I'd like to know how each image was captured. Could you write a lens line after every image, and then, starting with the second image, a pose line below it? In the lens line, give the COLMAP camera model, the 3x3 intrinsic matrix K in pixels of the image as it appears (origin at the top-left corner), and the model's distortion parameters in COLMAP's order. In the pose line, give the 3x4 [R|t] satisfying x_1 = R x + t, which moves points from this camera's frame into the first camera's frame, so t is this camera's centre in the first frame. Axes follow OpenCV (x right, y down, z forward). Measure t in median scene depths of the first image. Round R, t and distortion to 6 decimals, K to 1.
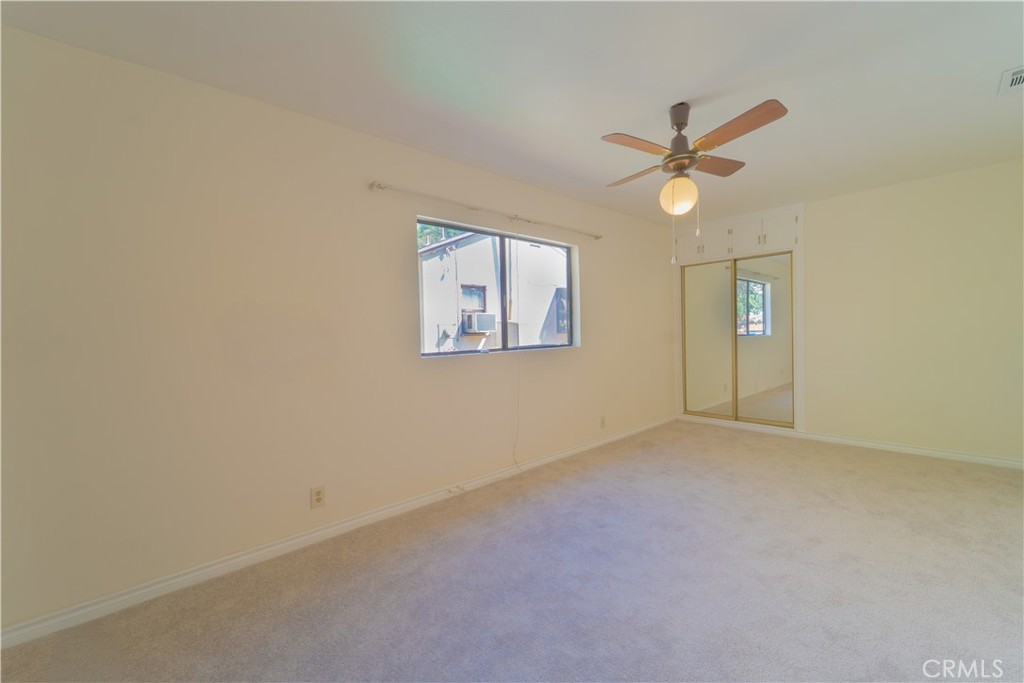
lens RADIAL K [[409.6, 0, 504.6], [0, 409.6, 342.3], [0, 0, 1]] dist [-0.001350, -0.000393]
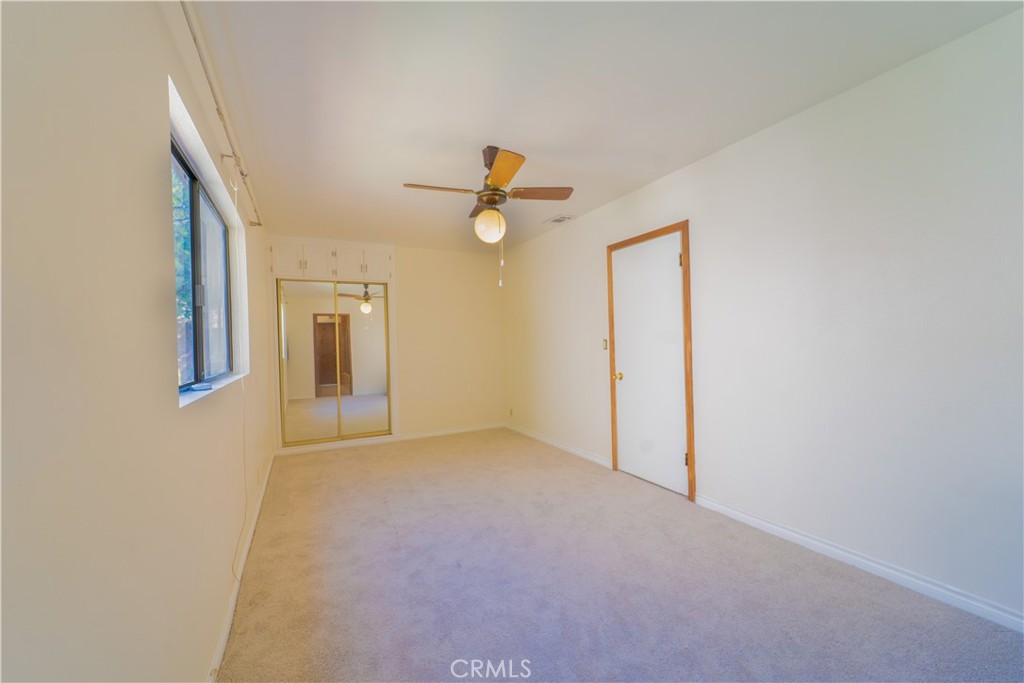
lens RADIAL K [[409.6, 0, 504.6], [0, 409.6, 342.3], [0, 0, 1]] dist [-0.001350, -0.000393]
pose [[0.264547, 0.018852, 0.964189, -0.348642], [0.042369, 0.998616, -0.031150, -0.002010], [-0.963442, 0.049093, 0.263382, 0.372408]]
